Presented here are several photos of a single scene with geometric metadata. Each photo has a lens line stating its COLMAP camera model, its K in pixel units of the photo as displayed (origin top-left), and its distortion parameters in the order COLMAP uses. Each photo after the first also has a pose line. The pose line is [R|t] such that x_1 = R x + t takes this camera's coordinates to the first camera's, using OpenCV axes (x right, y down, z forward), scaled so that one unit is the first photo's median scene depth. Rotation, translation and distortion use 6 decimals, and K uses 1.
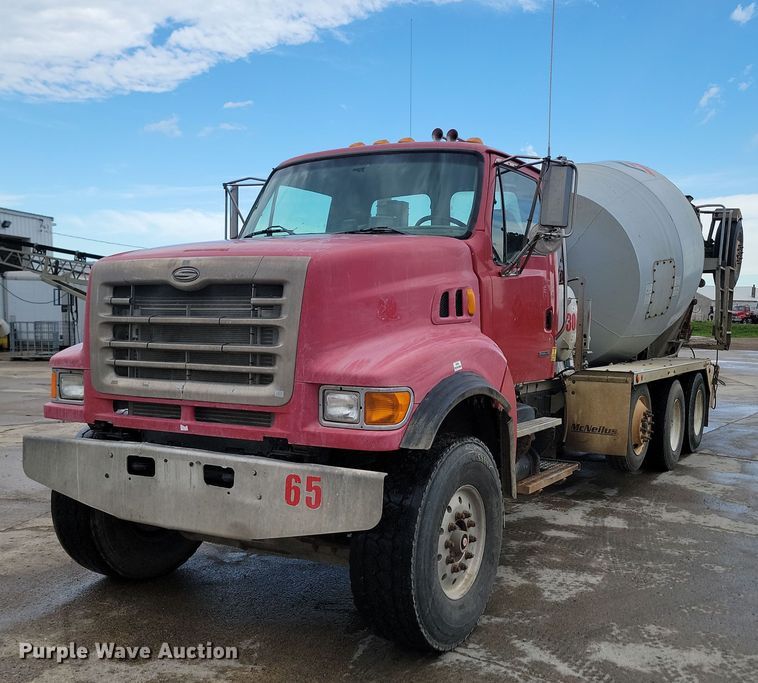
lens RADIAL K [[803.9, 0, 442.2], [0, 803.9, 393.7], [0, 0, 1]] dist [0.043398, 0.000000]
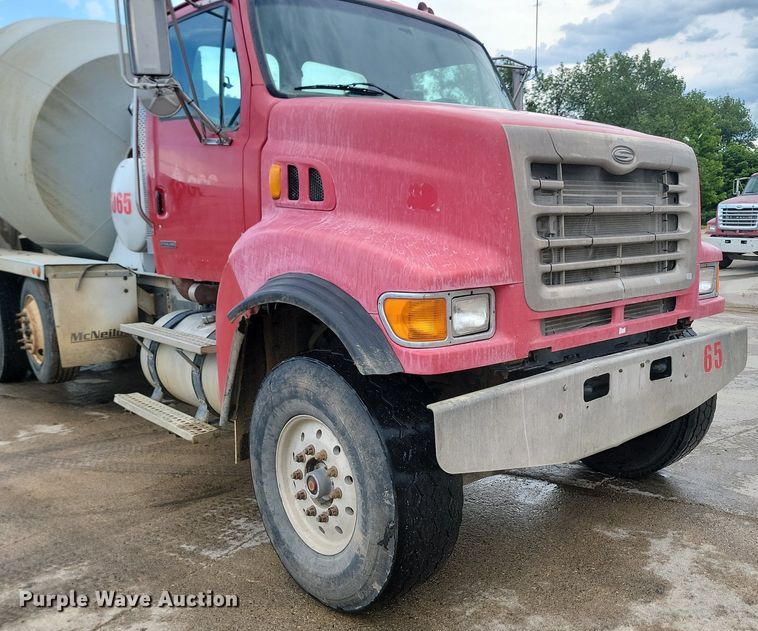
lens RADIAL K [[724.0, 0, 478.6], [0, 724.0, 346.7], [0, 0, 1]] dist [0.048247, 0.000000]
pose [[0.282111, -0.189358, 0.940509, -1.114379], [0.094618, 0.981040, 0.169137, -0.090377], [-0.954705, 0.041274, 0.294679, 0.905272]]
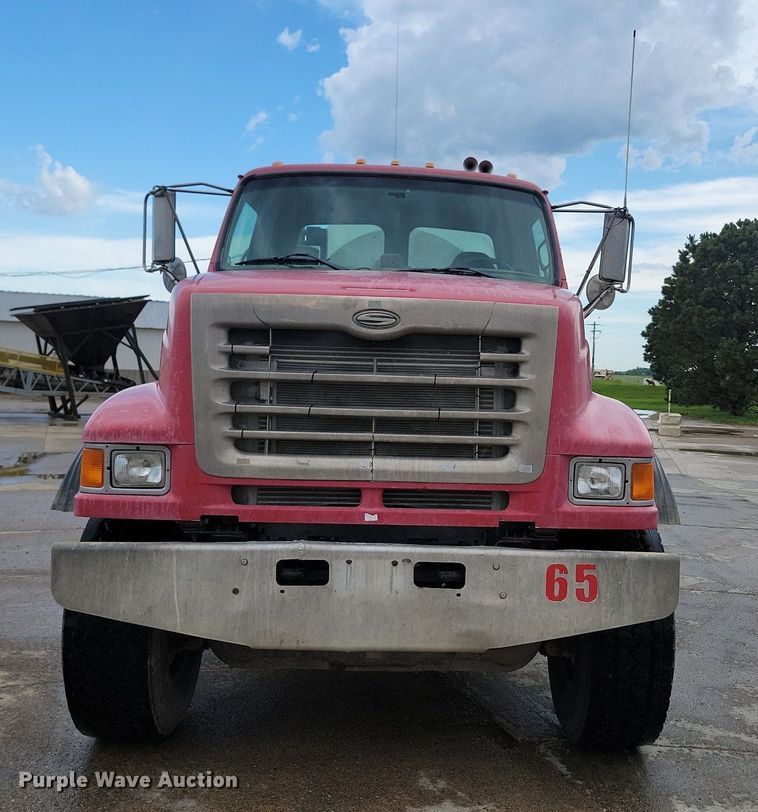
lens RADIAL K [[933.8, 0, 405.5], [0, 933.8, 435.3], [0, 0, 1]] dist [0.046994, 0.000000]
pose [[0.861088, -0.019112, 0.508097, -0.733754], [0.027075, 0.999599, -0.008285, -0.027284], [-0.507735, 0.020891, 0.861260, 0.211897]]
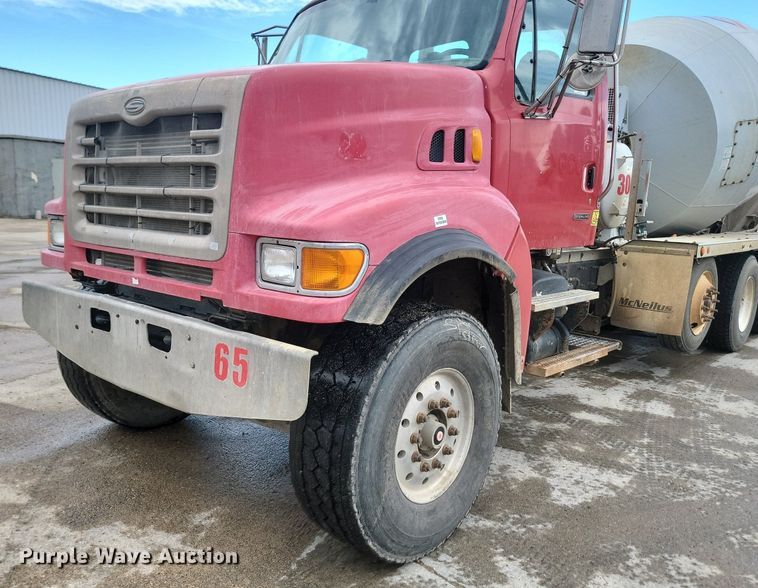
lens RADIAL K [[657.1, 0, 358.3], [0, 657.1, 316.7], [0, 0, 1]] dist [0.047687, -0.033761]
pose [[0.967079, 0.061678, -0.246890, 0.107155], [-0.040146, 0.995012, 0.091317, 0.004126], [0.251291, -0.078399, 0.964731, 0.339913]]
